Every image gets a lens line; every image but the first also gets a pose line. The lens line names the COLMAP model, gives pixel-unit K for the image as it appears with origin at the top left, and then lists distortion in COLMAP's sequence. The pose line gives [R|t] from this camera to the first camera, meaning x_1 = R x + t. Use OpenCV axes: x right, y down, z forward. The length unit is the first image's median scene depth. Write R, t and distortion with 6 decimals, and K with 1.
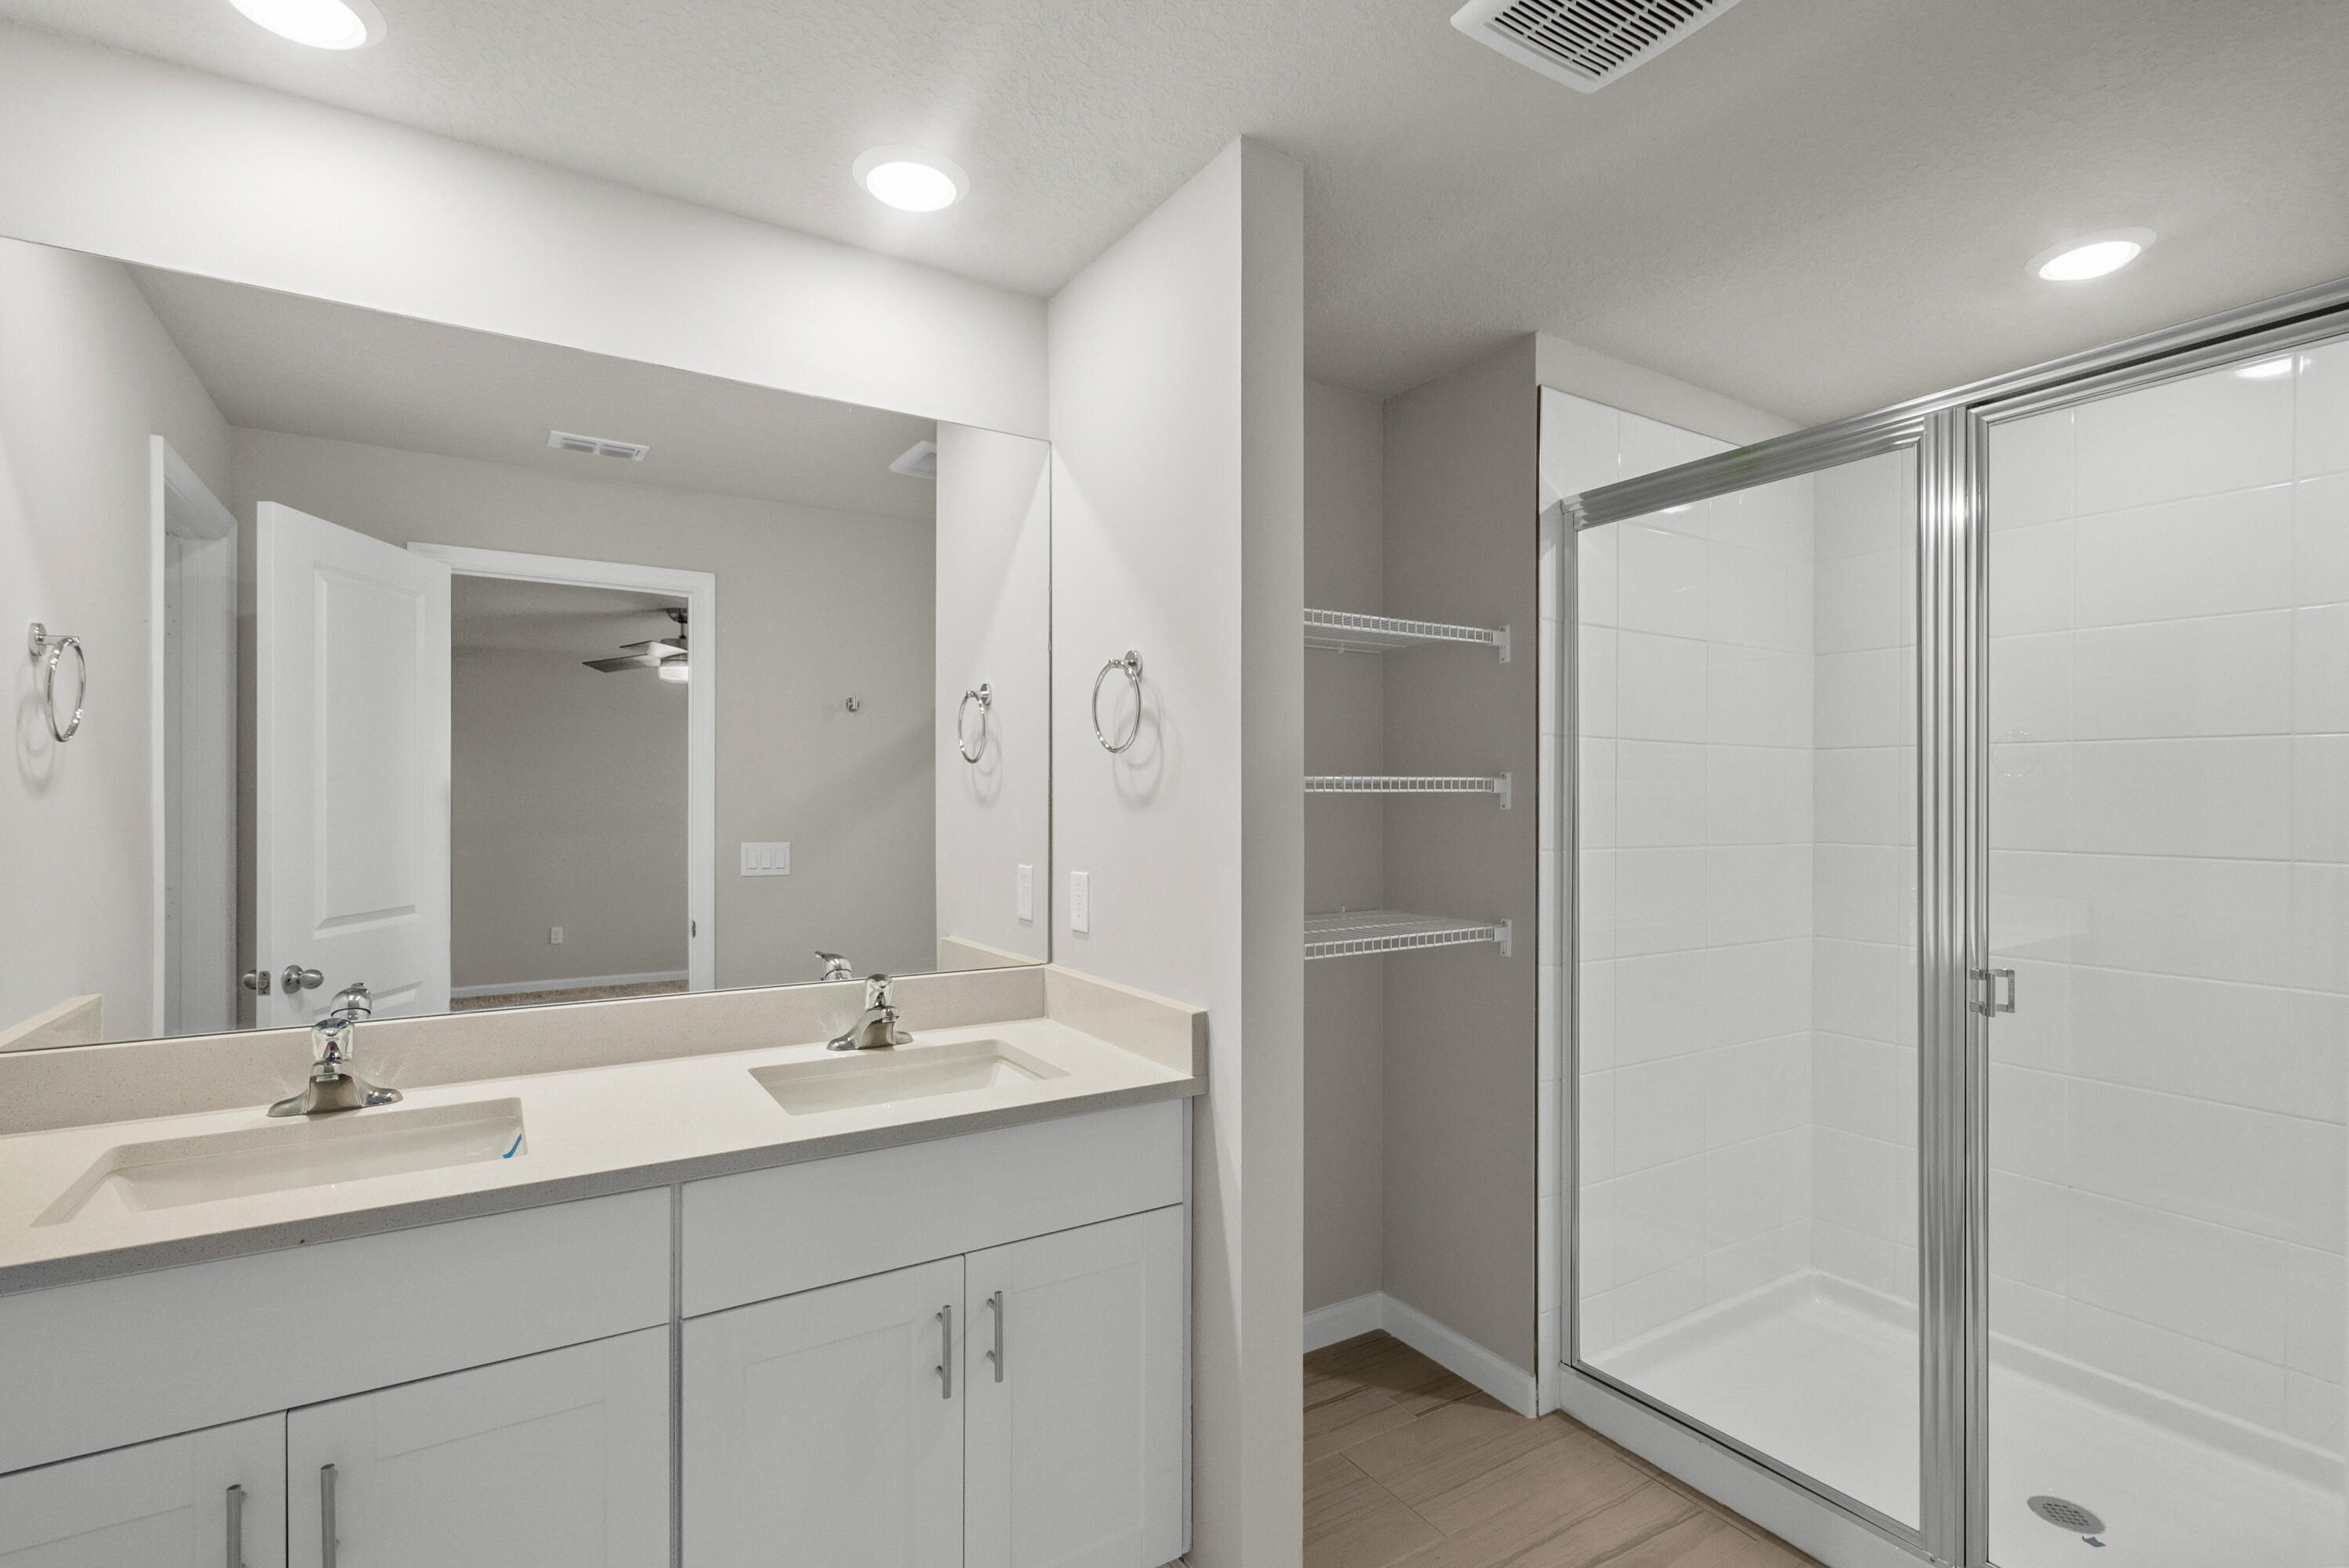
lens RADIAL K [[1095.9, 0, 1174.3], [0, 1095.9, 788.7], [0, 0, 1]] dist [-0.004784, 0.003041]
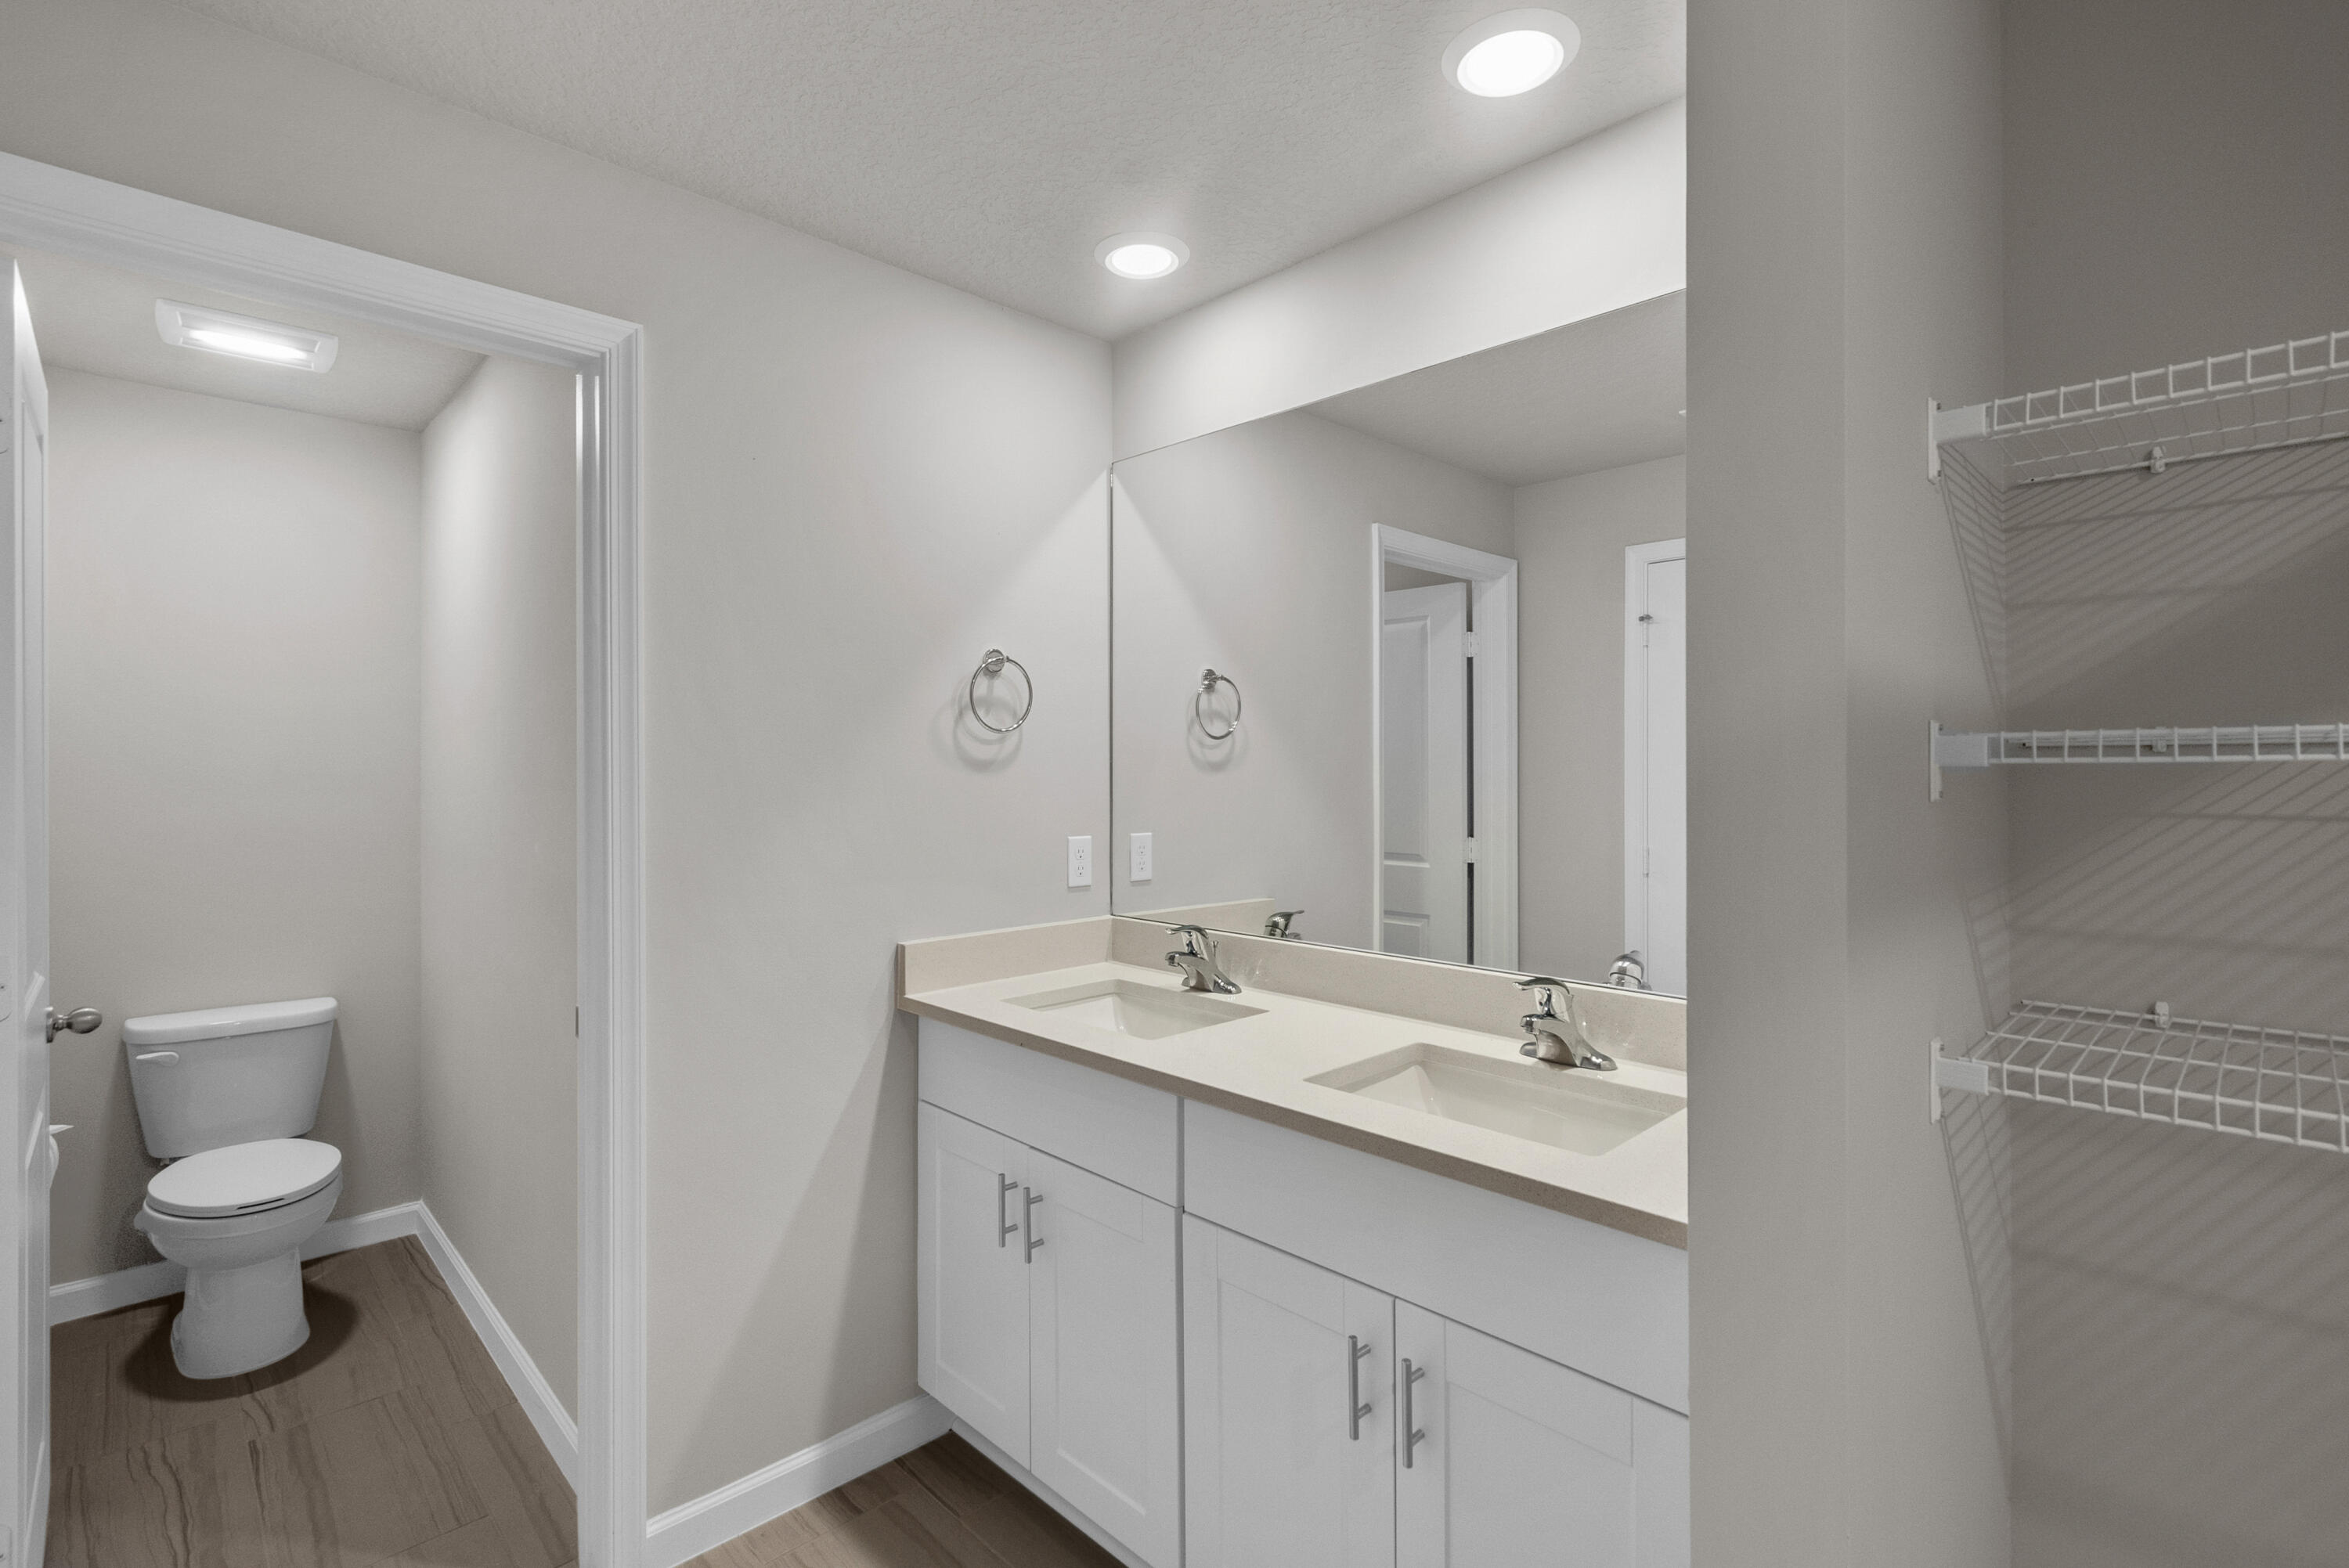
lens RADIAL K [[1095.9, 0, 1176.3], [0, 1095.9, 768.5], [0, 0, 1]] dist [-0.004784, 0.003041]
pose [[0.223451, 0.000166, -0.974715, 0.617644], [-0.000003, 1.000000, 0.000170, 0.005668], [0.974715, -0.000035, 0.223451, 0.639408]]
